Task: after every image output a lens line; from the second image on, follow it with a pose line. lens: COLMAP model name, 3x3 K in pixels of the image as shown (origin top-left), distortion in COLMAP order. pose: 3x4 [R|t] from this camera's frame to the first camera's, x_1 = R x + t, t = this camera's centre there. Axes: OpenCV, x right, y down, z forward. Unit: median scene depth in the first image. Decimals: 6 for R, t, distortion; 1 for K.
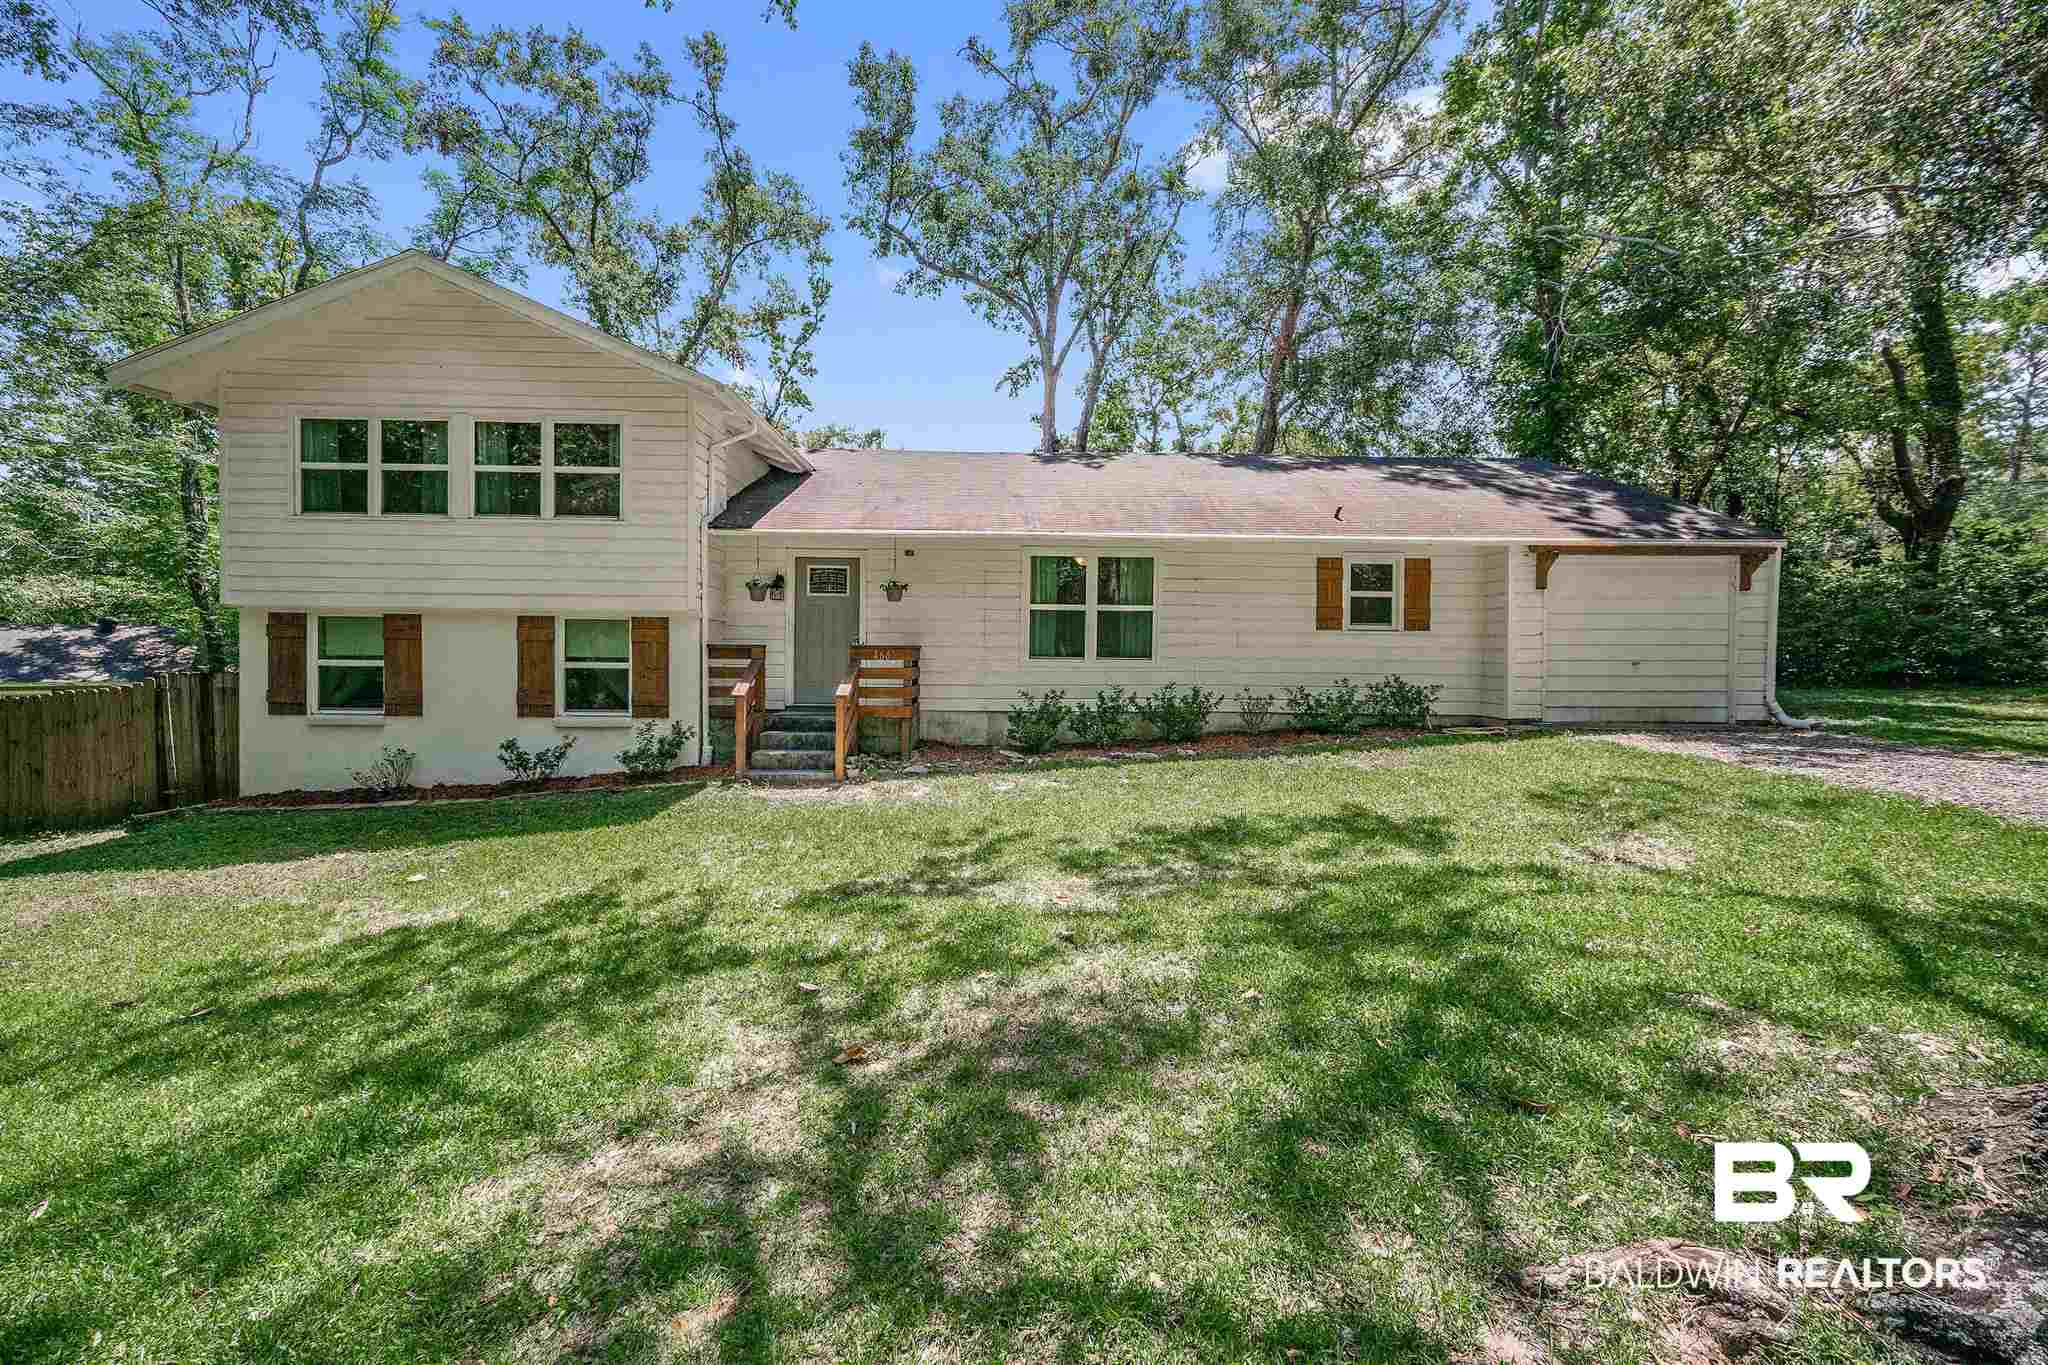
lens RADIAL K [[809.9, 0, 1022.7], [0, 809.9, 649.6], [0, 0, 1]] dist [0.009211, -0.000353]
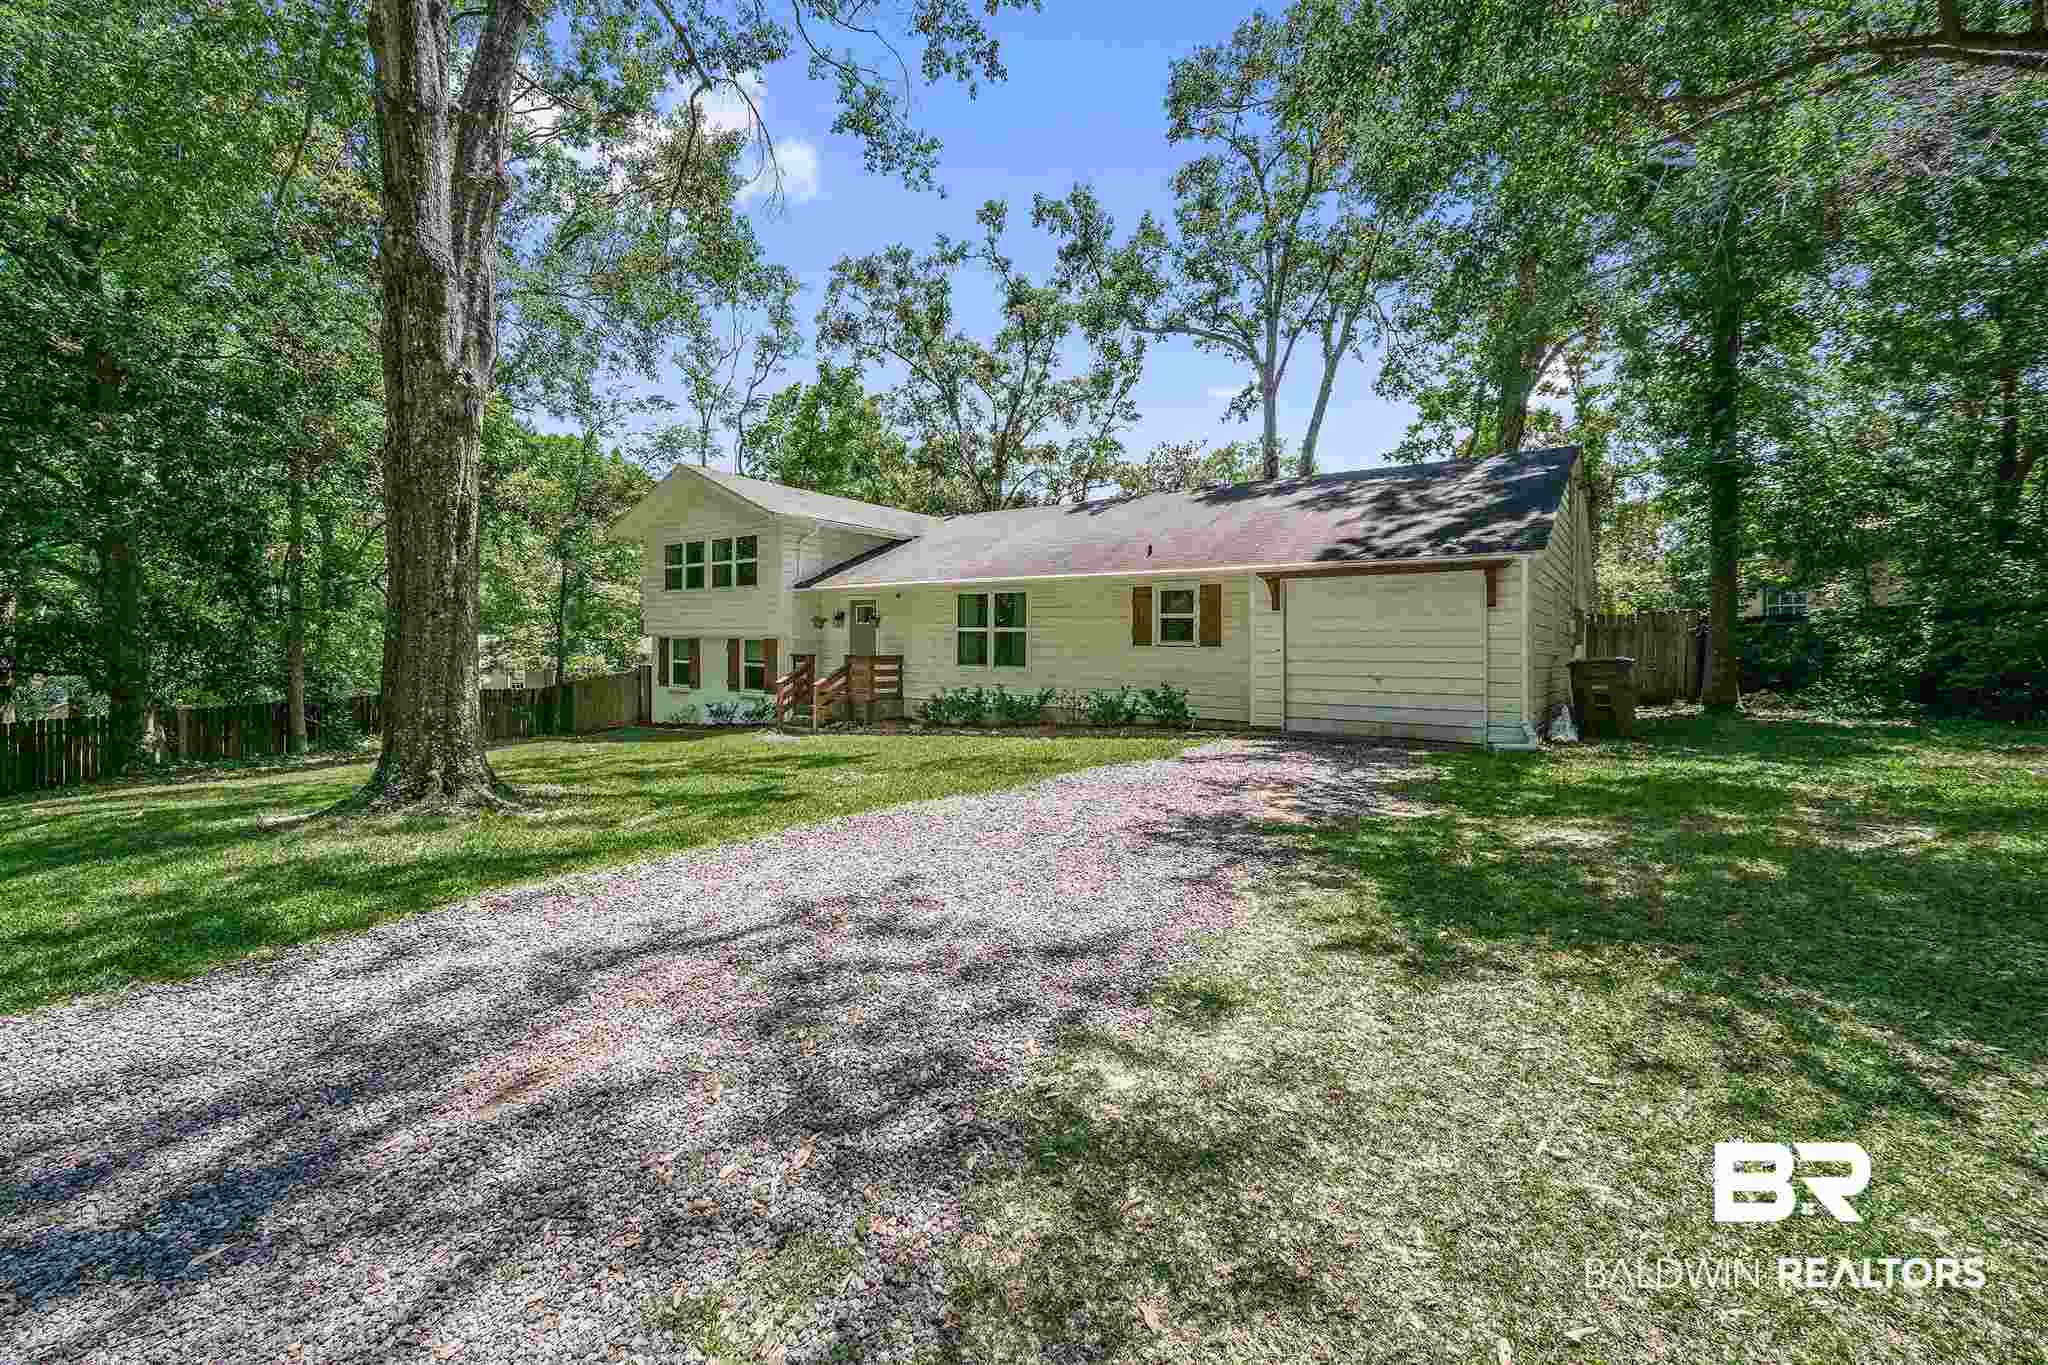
lens RADIAL K [[809.9, 0, 1022.7], [0, 809.9, 649.6], [0, 0, 1]] dist [0.009211, -0.000353]
pose [[0.793604, 0.004576, -0.608417, 1.029923], [-0.005221, 0.999986, 0.000711, -0.019582], [0.608412, 0.002612, 0.793617, -0.088415]]
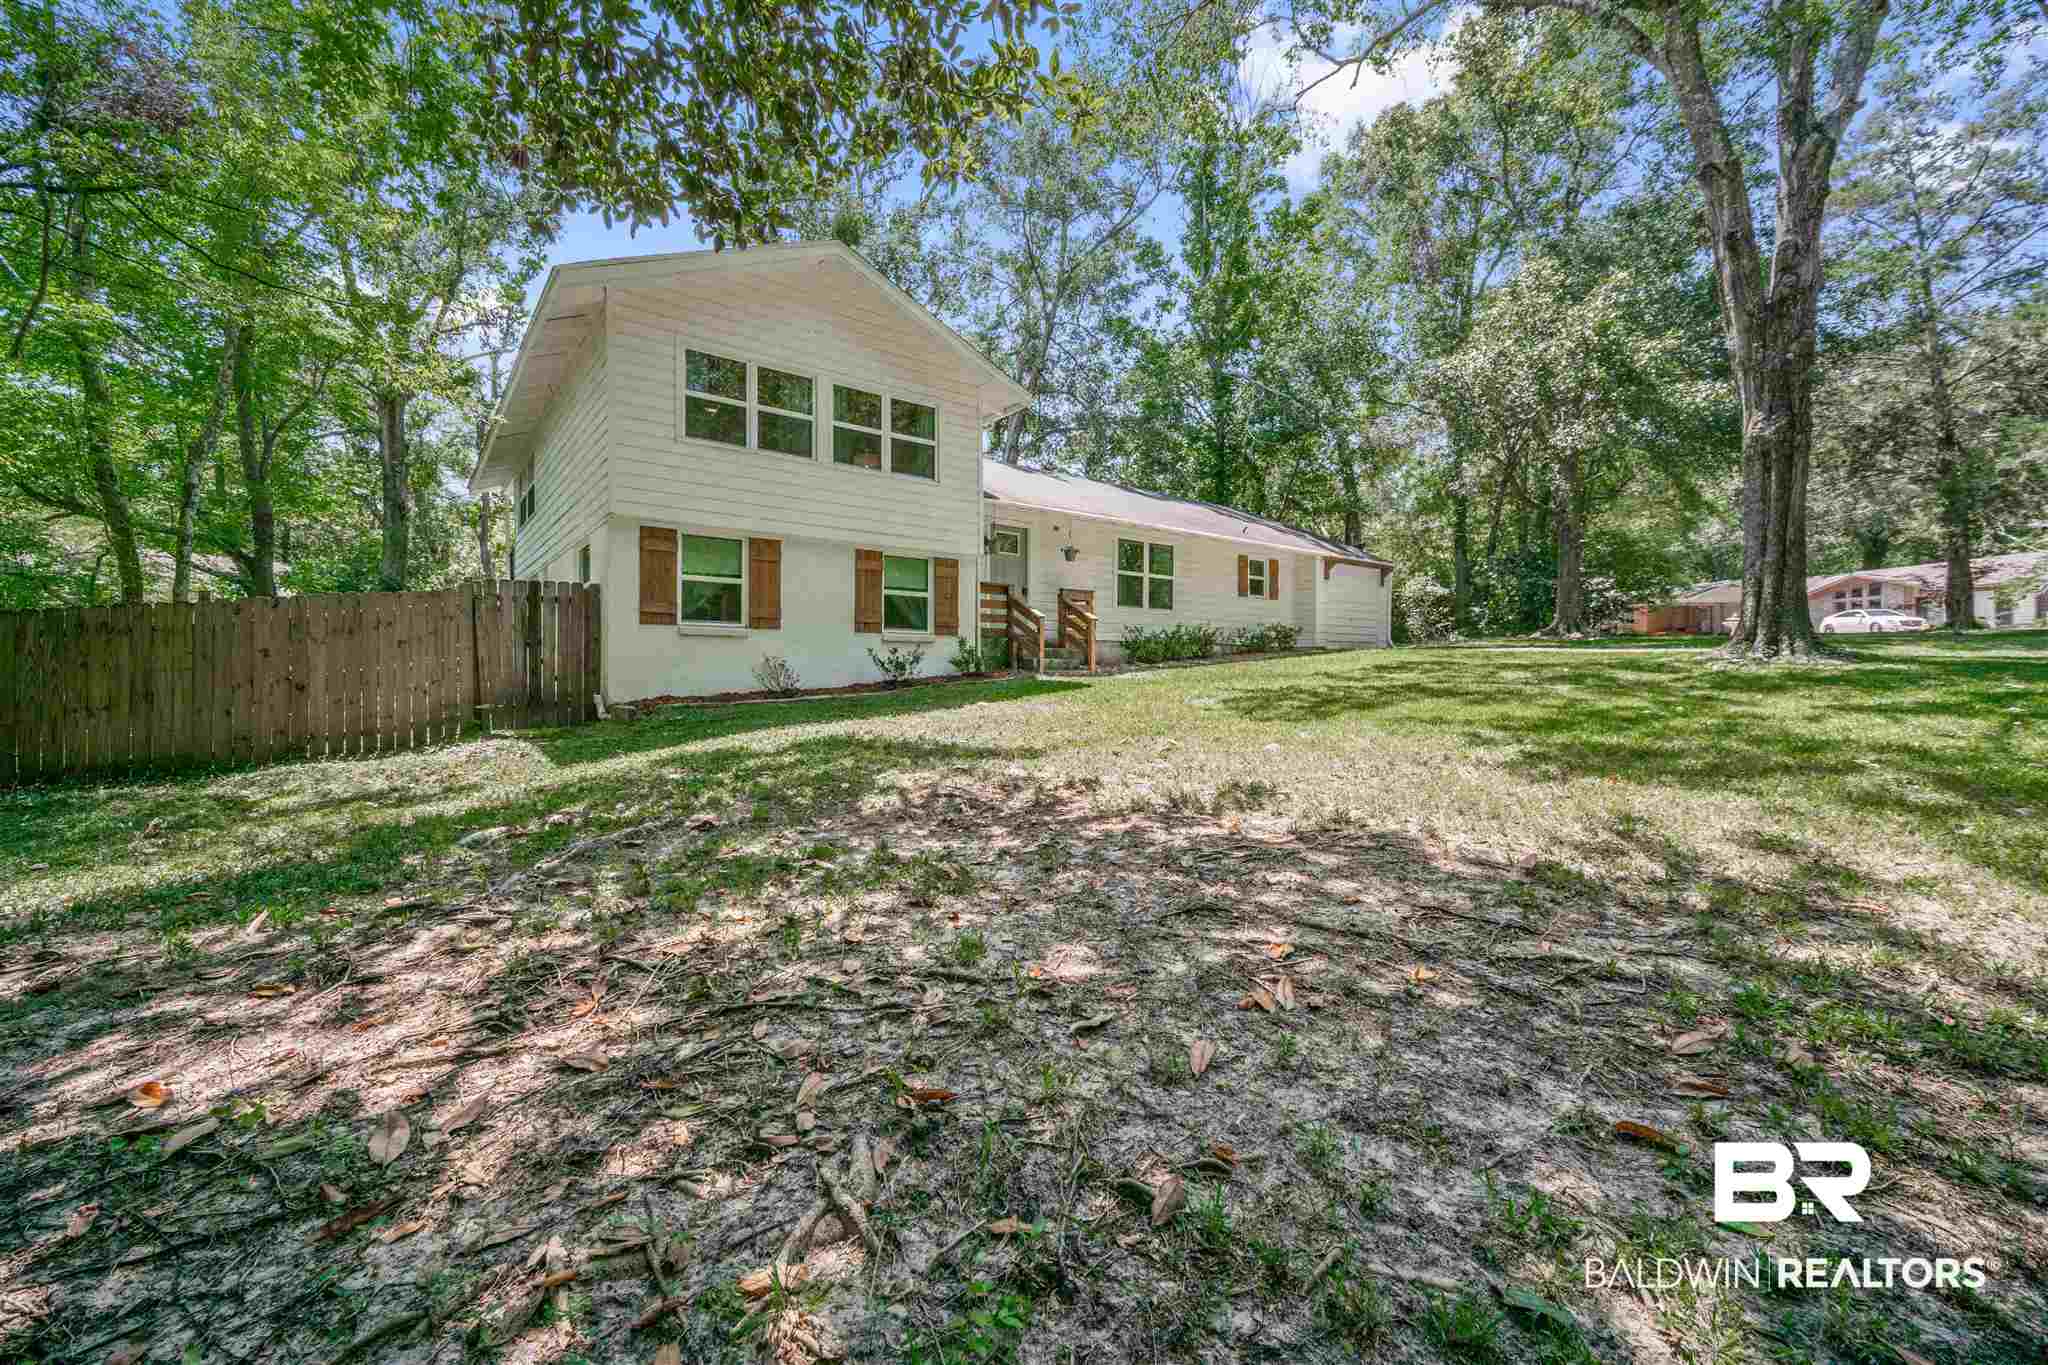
lens RADIAL K [[809.9, 0, 1022.7], [0, 809.9, 649.6], [0, 0, 1]] dist [0.009211, -0.000353]
pose [[0.804492, 0.009198, 0.593893, -1.070250], [0.001543, 0.999844, -0.017576, 0.122849], [-0.593962, 0.015056, 0.804352, -0.110195]]
